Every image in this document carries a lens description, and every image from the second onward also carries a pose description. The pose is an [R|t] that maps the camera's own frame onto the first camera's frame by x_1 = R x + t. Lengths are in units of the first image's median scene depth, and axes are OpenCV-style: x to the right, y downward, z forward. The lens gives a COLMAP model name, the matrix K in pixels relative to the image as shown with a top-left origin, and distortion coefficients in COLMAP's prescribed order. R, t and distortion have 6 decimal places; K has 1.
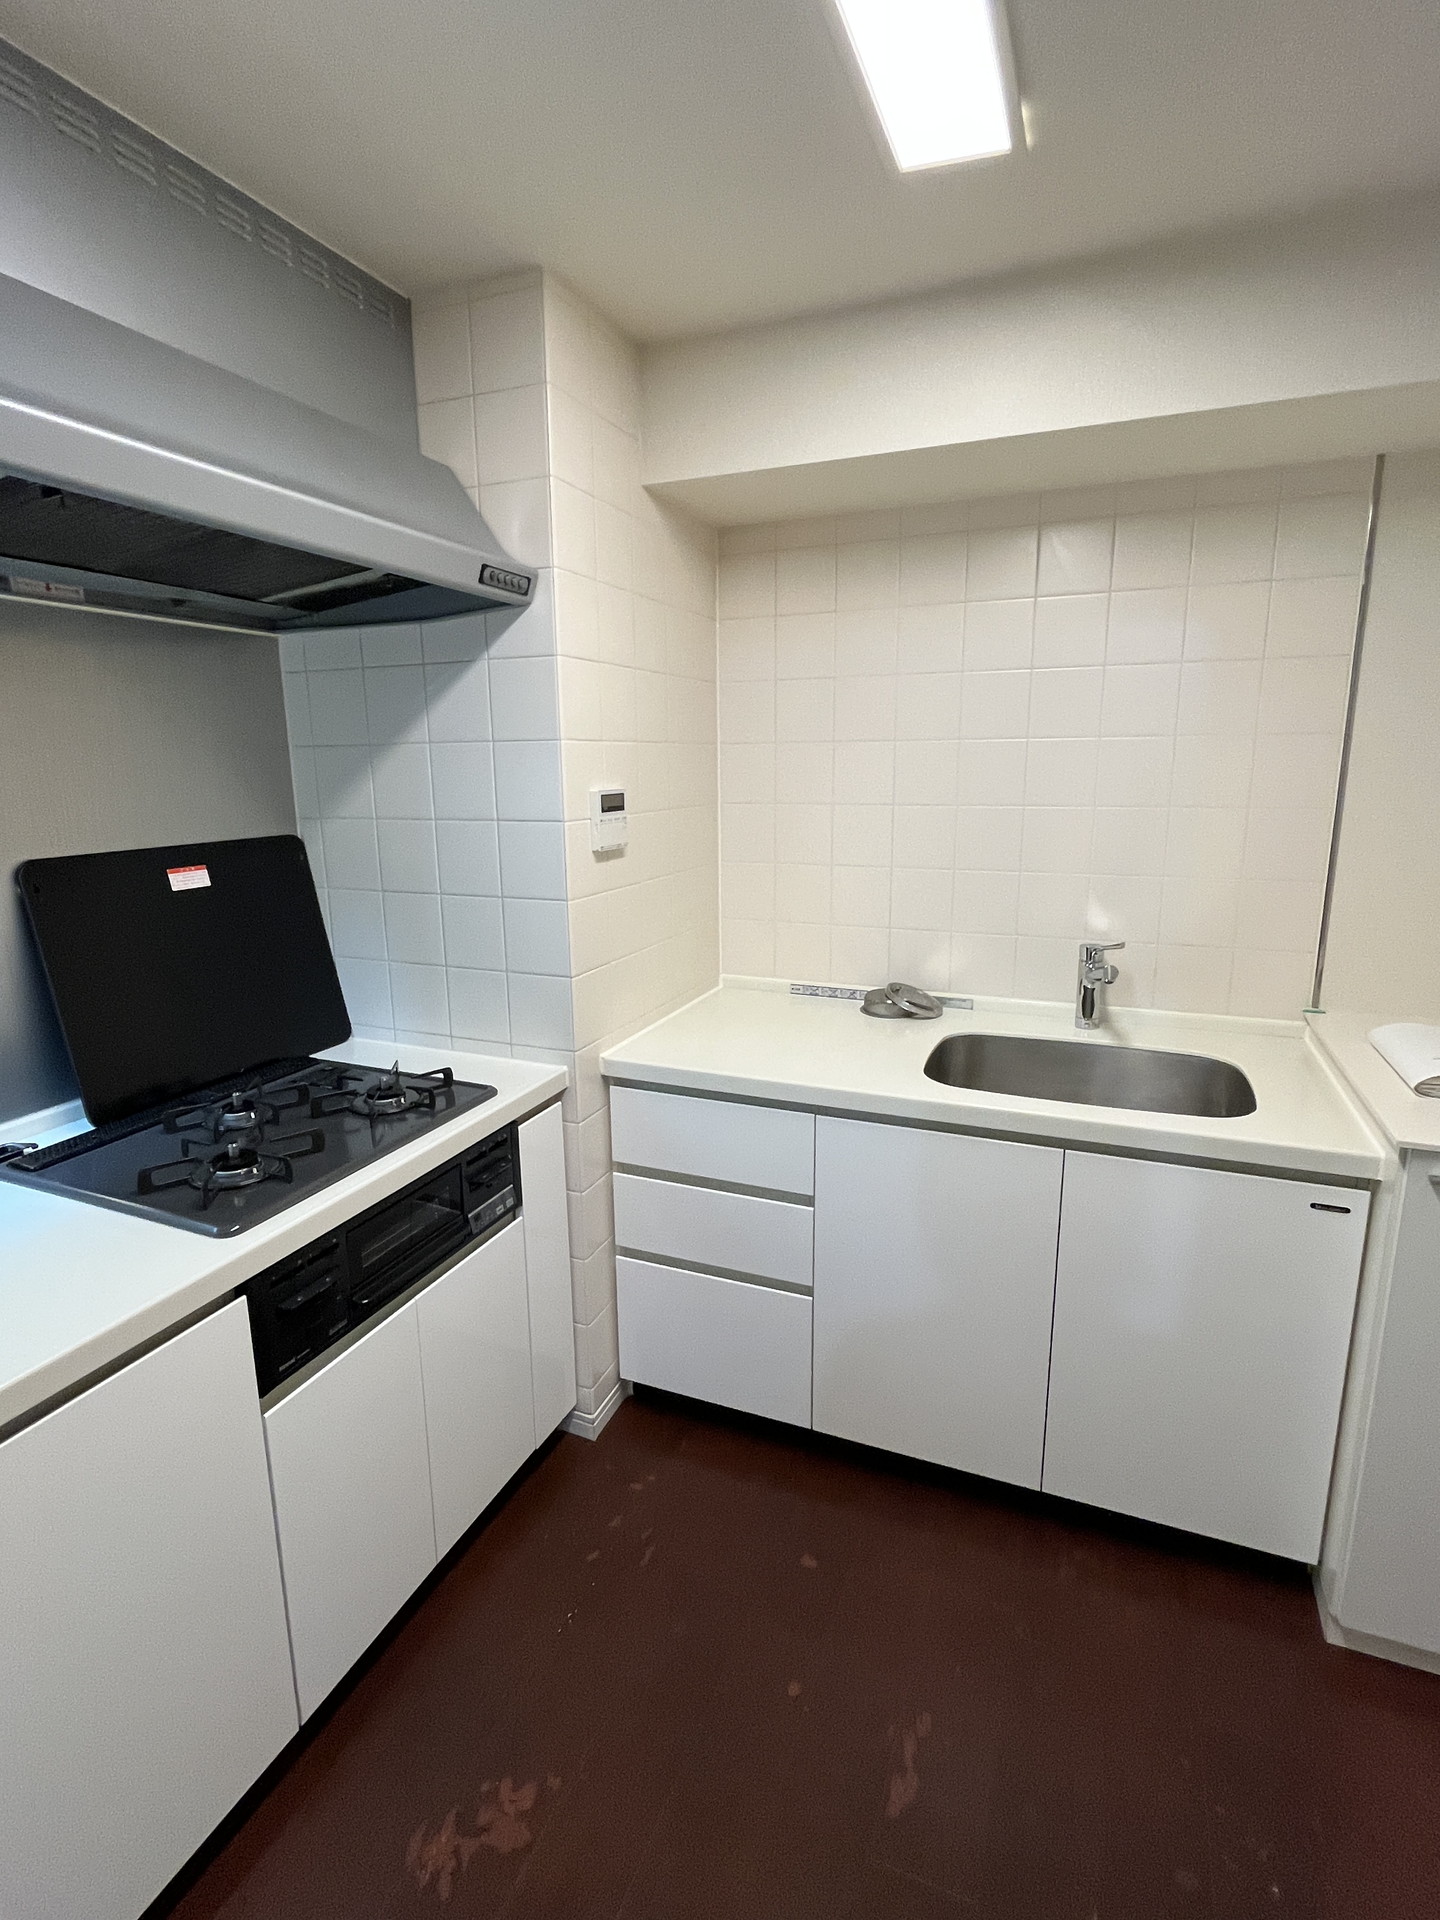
lens RADIAL K [[942.2, 0, 722.2], [0, 942.2, 957.6], [0, 0, 1]] dist [0.001640, 0.001251]
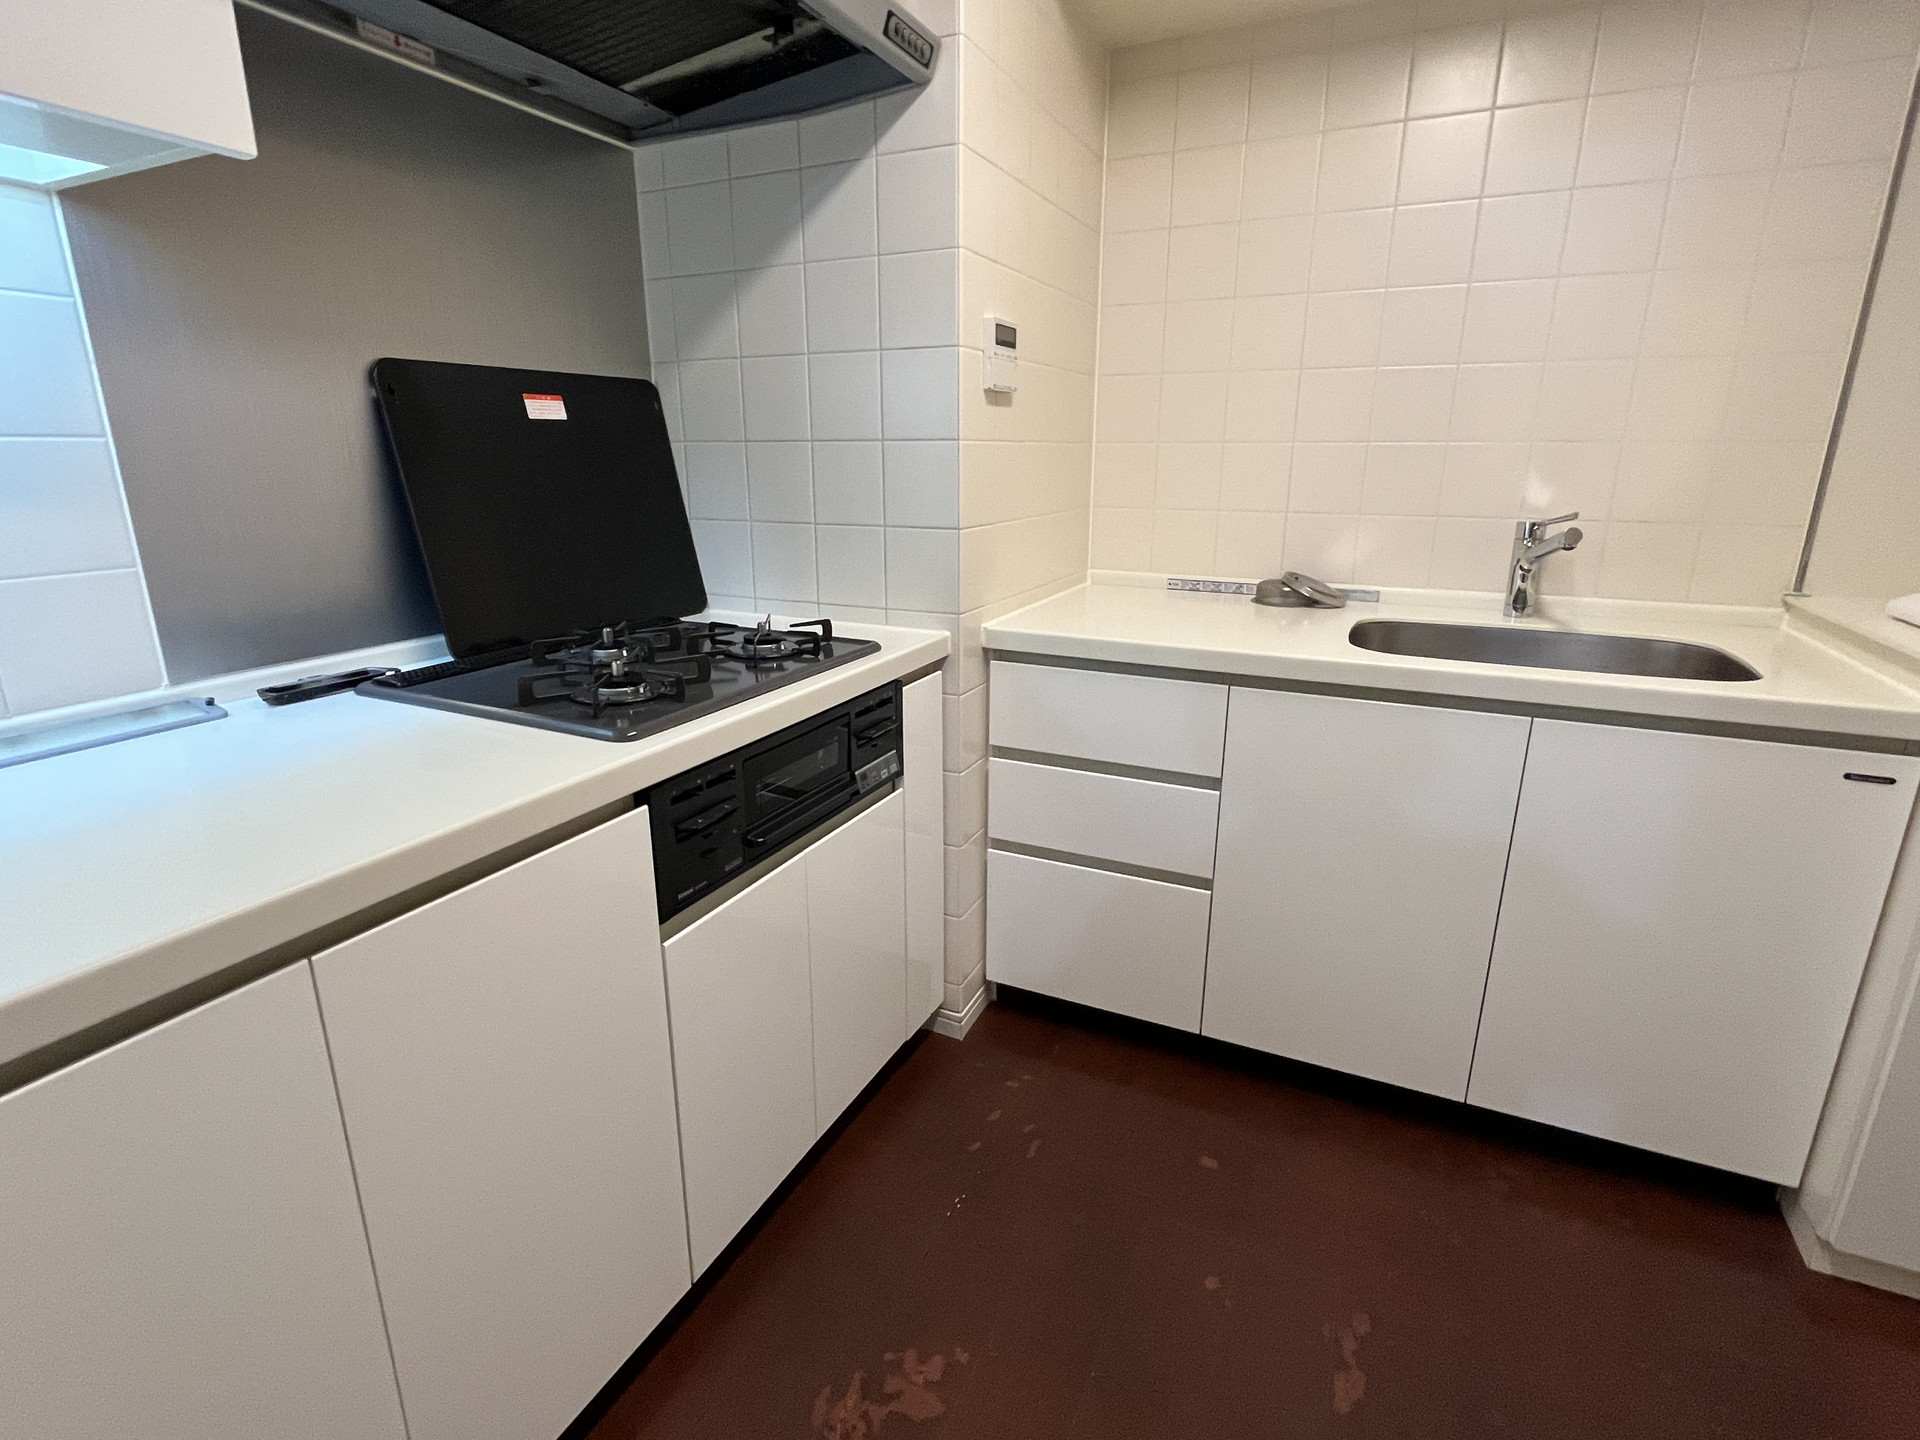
lens RADIAL K [[942.2, 0, 954.4], [0, 942.2, 716.9], [0, 0, 1]] dist [0.001640, 0.001251]
pose [[0.998577, 0.025257, -0.046972, -0.122213], [-0.021978, 0.997371, 0.069050, 0.143096], [0.048592, -0.067919, 0.996507, 0.093771]]
